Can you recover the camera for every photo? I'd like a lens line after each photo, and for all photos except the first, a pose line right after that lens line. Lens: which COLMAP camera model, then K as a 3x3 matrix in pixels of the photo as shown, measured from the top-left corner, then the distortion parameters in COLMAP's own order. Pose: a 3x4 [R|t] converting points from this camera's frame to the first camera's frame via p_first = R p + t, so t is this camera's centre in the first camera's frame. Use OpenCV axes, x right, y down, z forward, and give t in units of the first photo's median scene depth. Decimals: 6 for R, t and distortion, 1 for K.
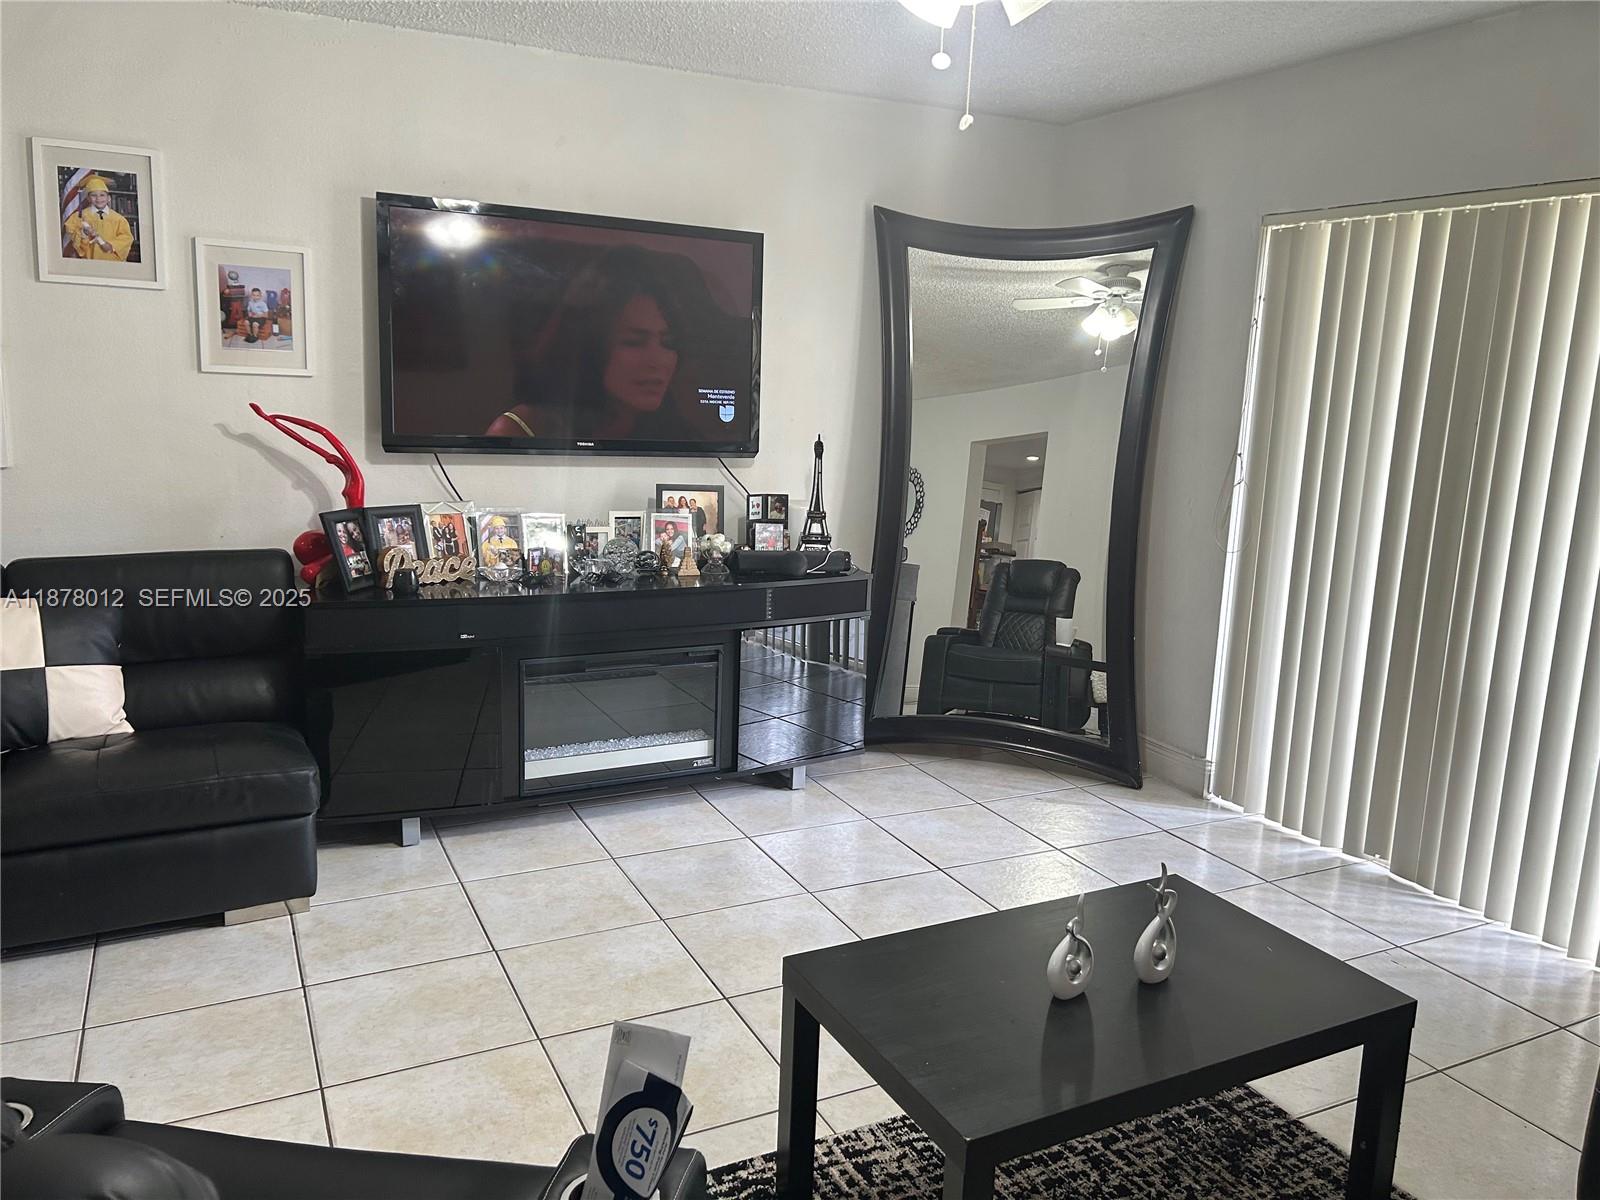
lens RADIAL K [[1202.4, 0, 819.8], [0, 1202.4, 588.9], [0, 0, 1]] dist [0.058534, -0.059758]
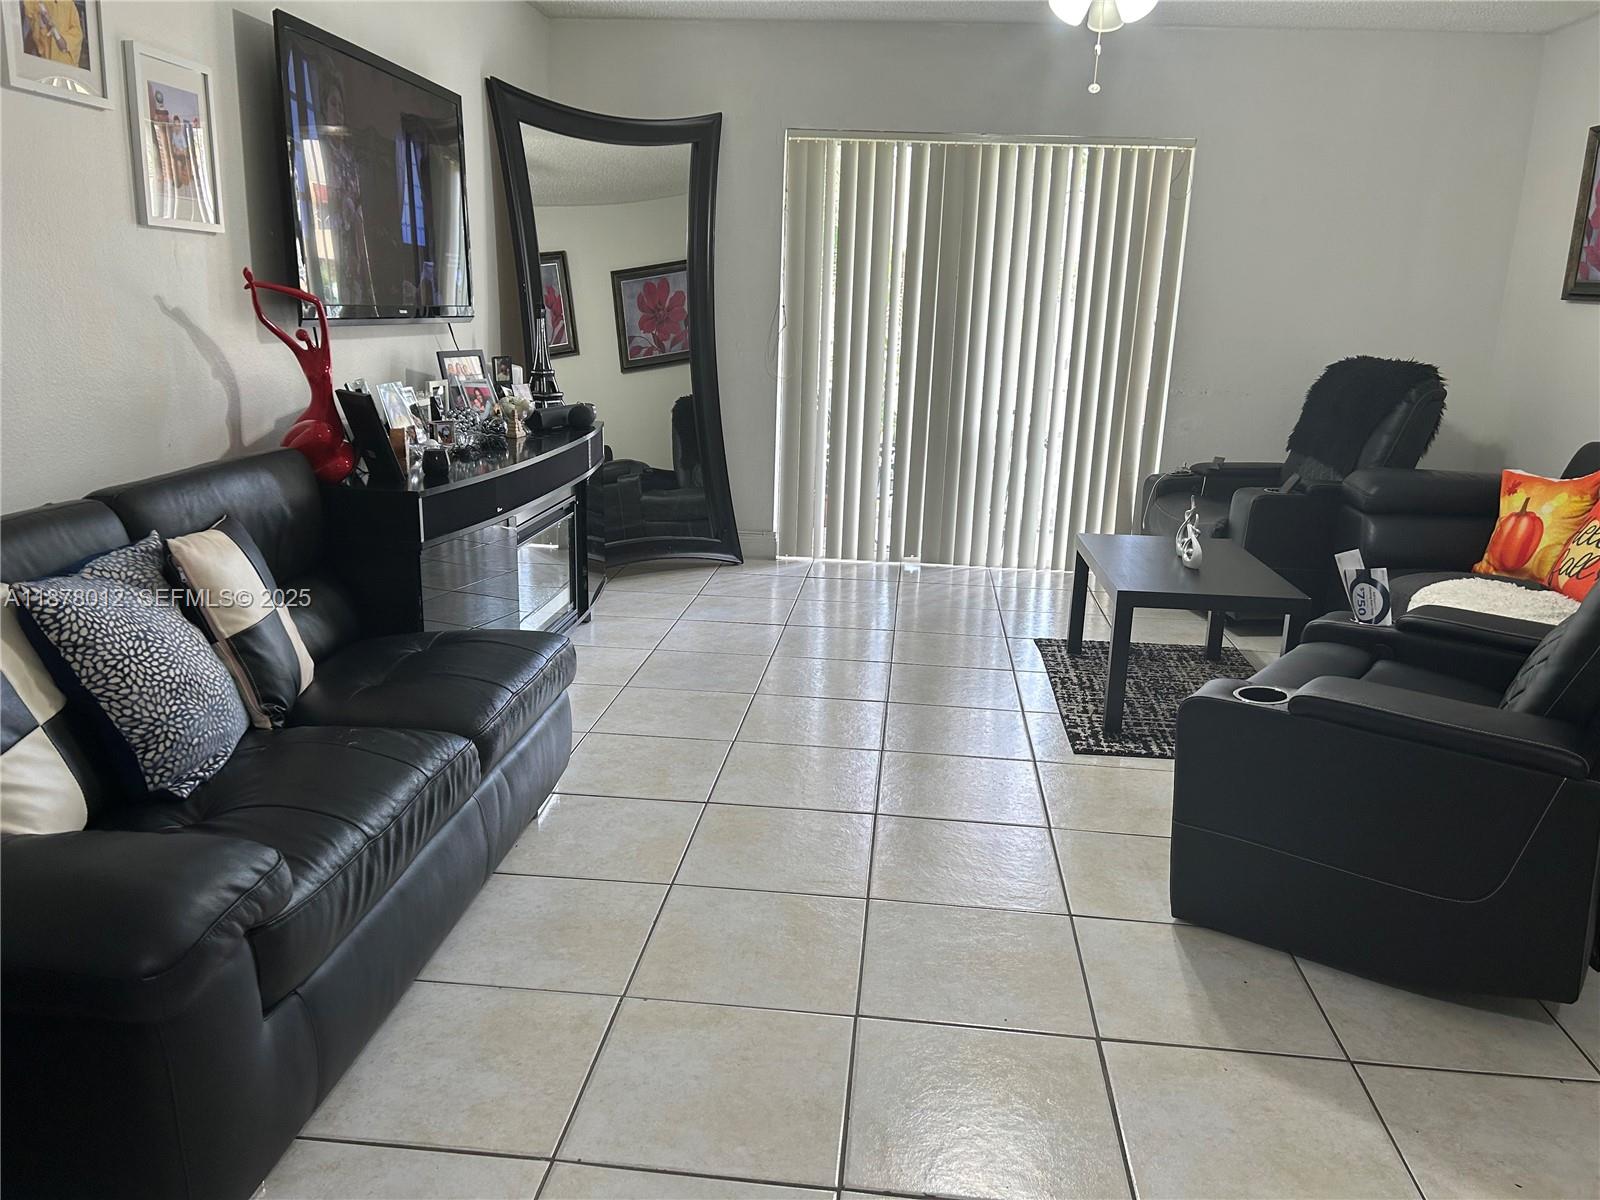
lens RADIAL K [[1202.4, 0, 813.5], [0, 1202.4, 582.9], [0, 0, 1]] dist [0.058534, -0.059758]
pose [[0.541406, -0.215475, 0.812681, -0.836551], [0.142015, 0.976149, 0.164207, -0.022799], [-0.828680, 0.026510, 0.559094, 0.206925]]
